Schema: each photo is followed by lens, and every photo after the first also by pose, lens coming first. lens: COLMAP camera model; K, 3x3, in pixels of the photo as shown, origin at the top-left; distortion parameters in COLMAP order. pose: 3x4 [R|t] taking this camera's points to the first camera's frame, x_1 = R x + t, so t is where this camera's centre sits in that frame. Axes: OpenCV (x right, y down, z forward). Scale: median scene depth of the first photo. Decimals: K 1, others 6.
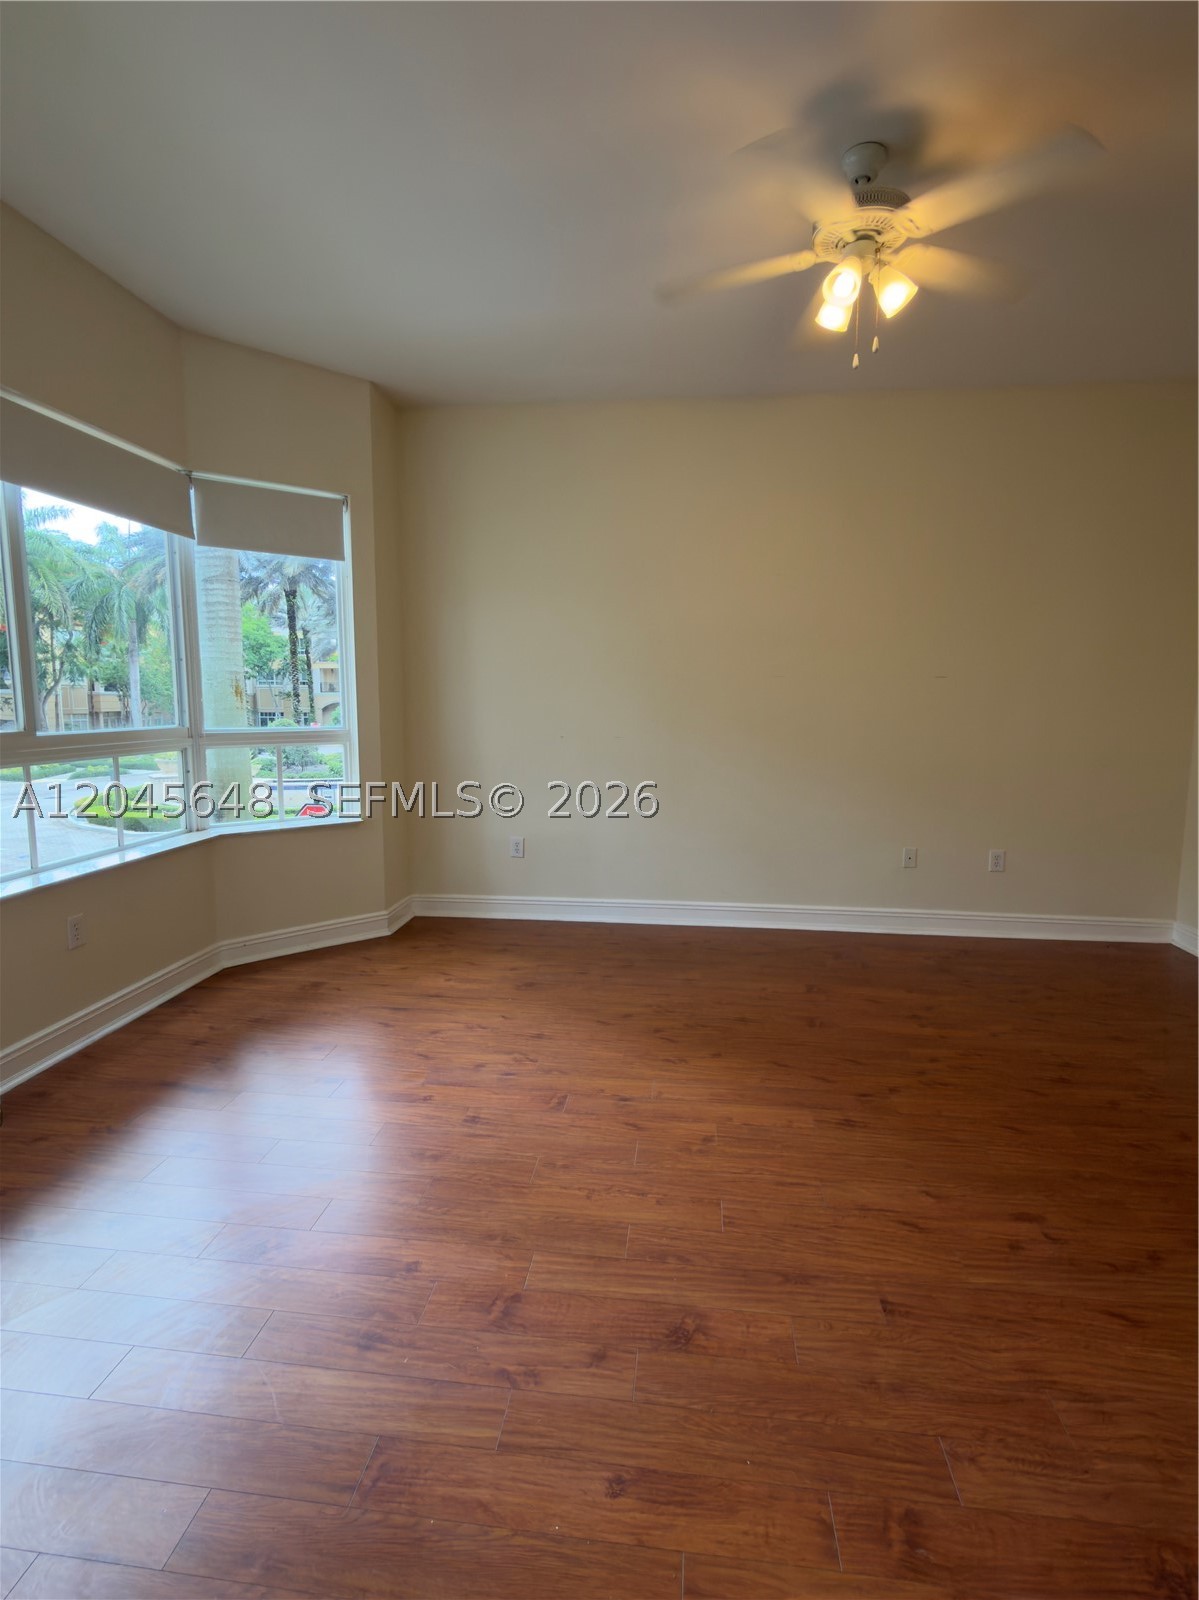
lens RADIAL K [[779.0, 0, 599.9], [0, 779.0, 800.7], [0, 0, 1]] dist [-0.002716, 0.001018]
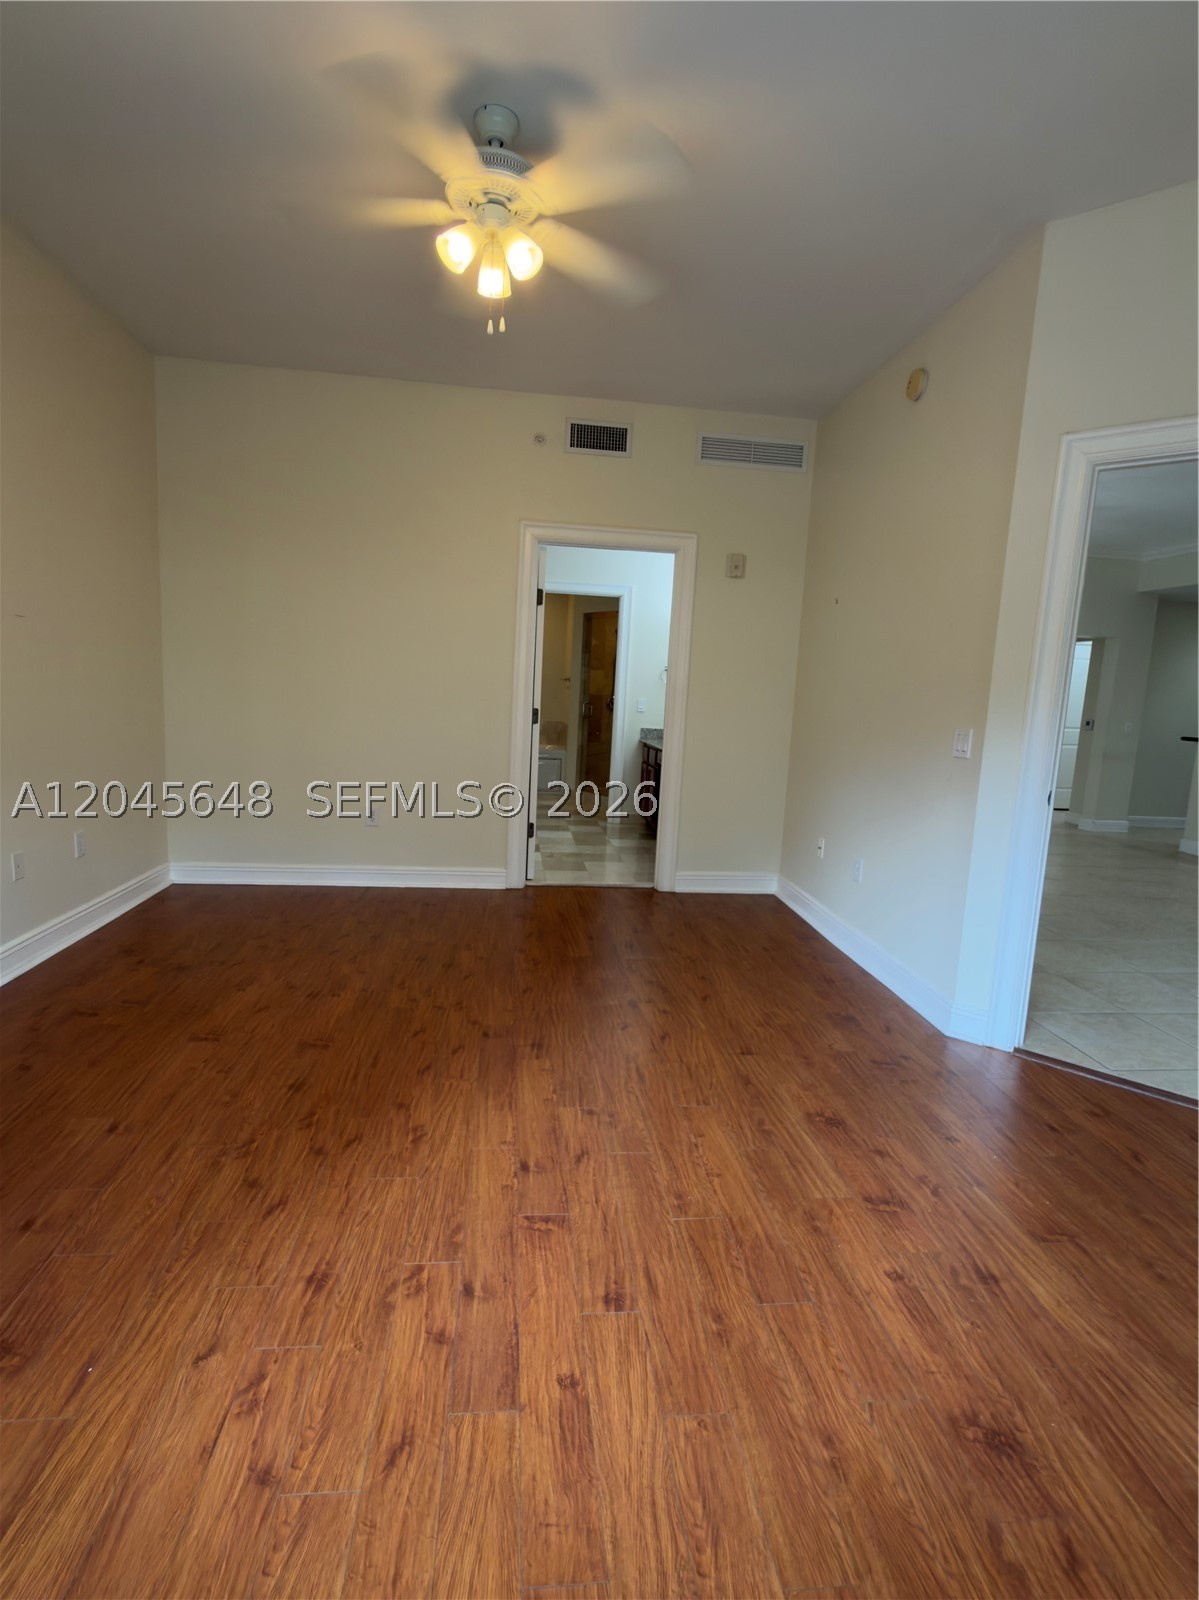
lens RADIAL K [[779.0, 0, 602.8], [0, 779.0, 798.0], [0, 0, 1]] dist [-0.002716, 0.001018]
pose [[-0.229204, -0.151426, 0.961528, -0.574039], [0.077082, 0.981899, 0.173009, -0.100007], [-0.970322, 0.113771, -0.213383, 0.861053]]
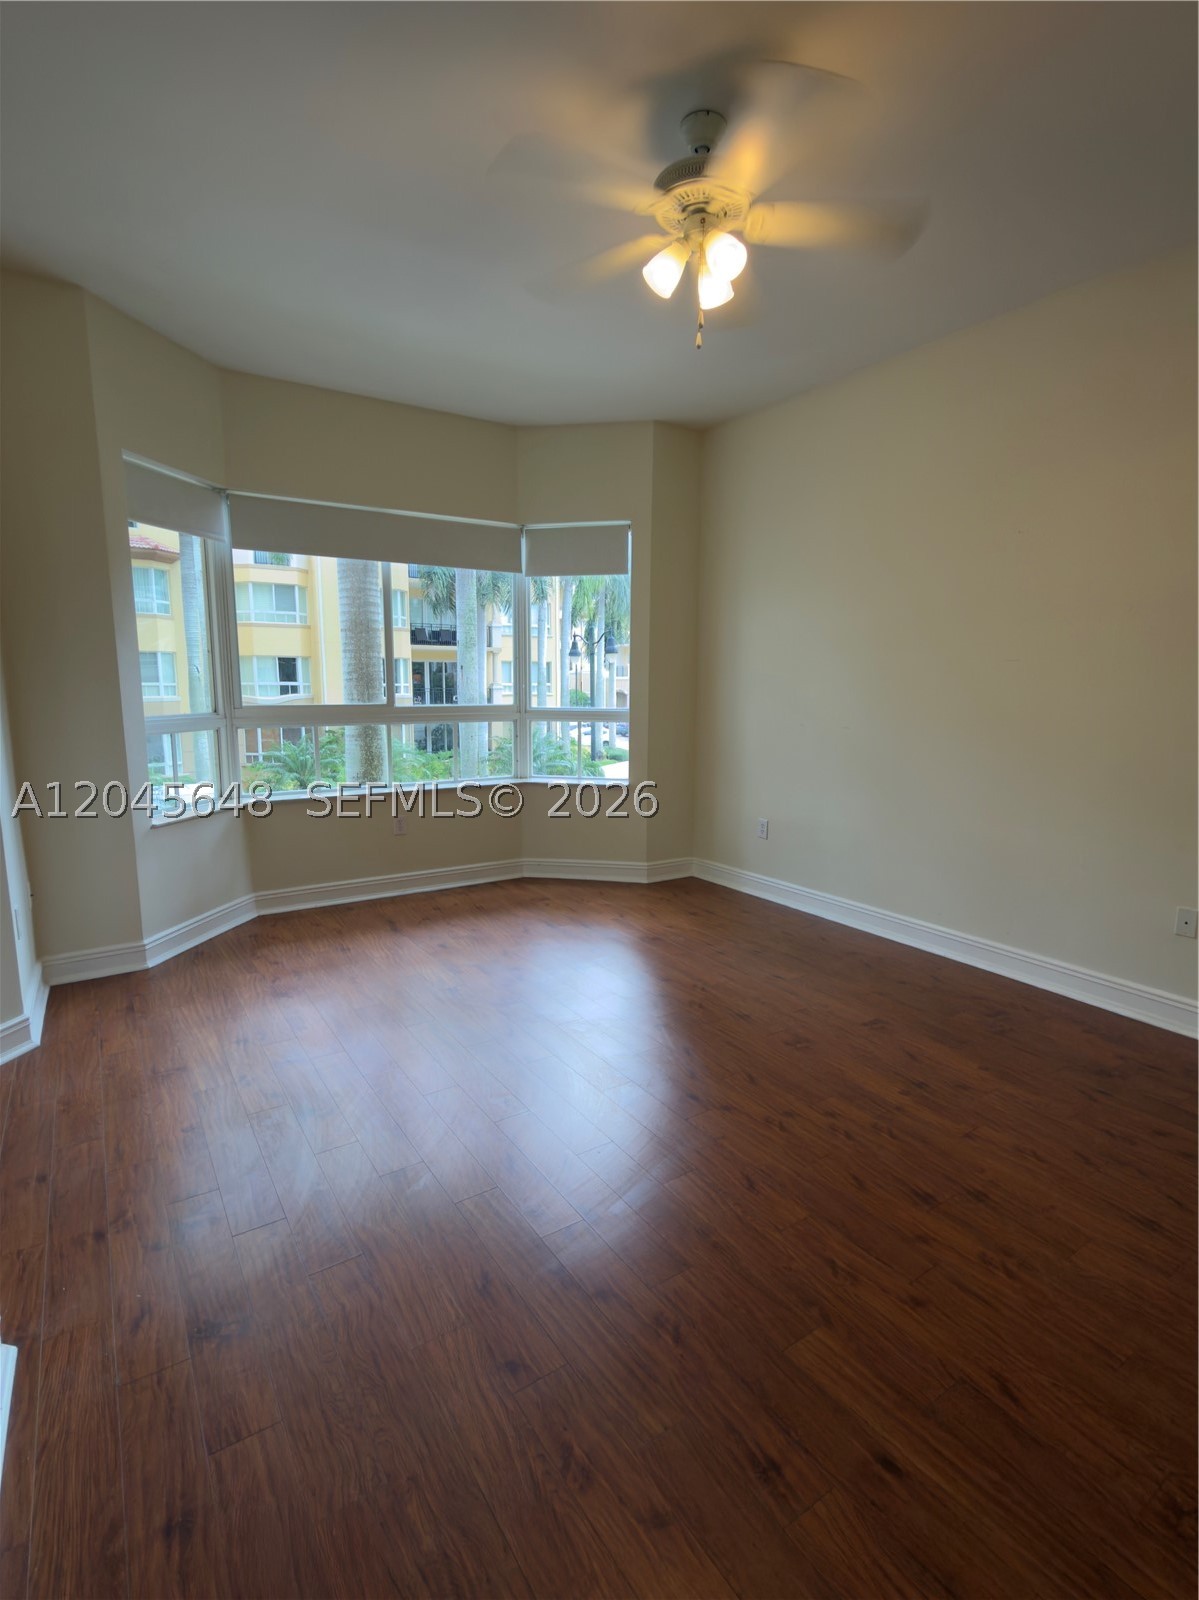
lens RADIAL K [[779.0, 0, 597.3], [0, 779.0, 799.1], [0, 0, 1]] dist [-0.002716, 0.001018]
pose [[0.642534, 0.114538, -0.757648, 0.793682], [-0.103618, 0.992671, 0.062193, -0.032033], [0.759219, 0.038545, 0.649693, 0.219717]]
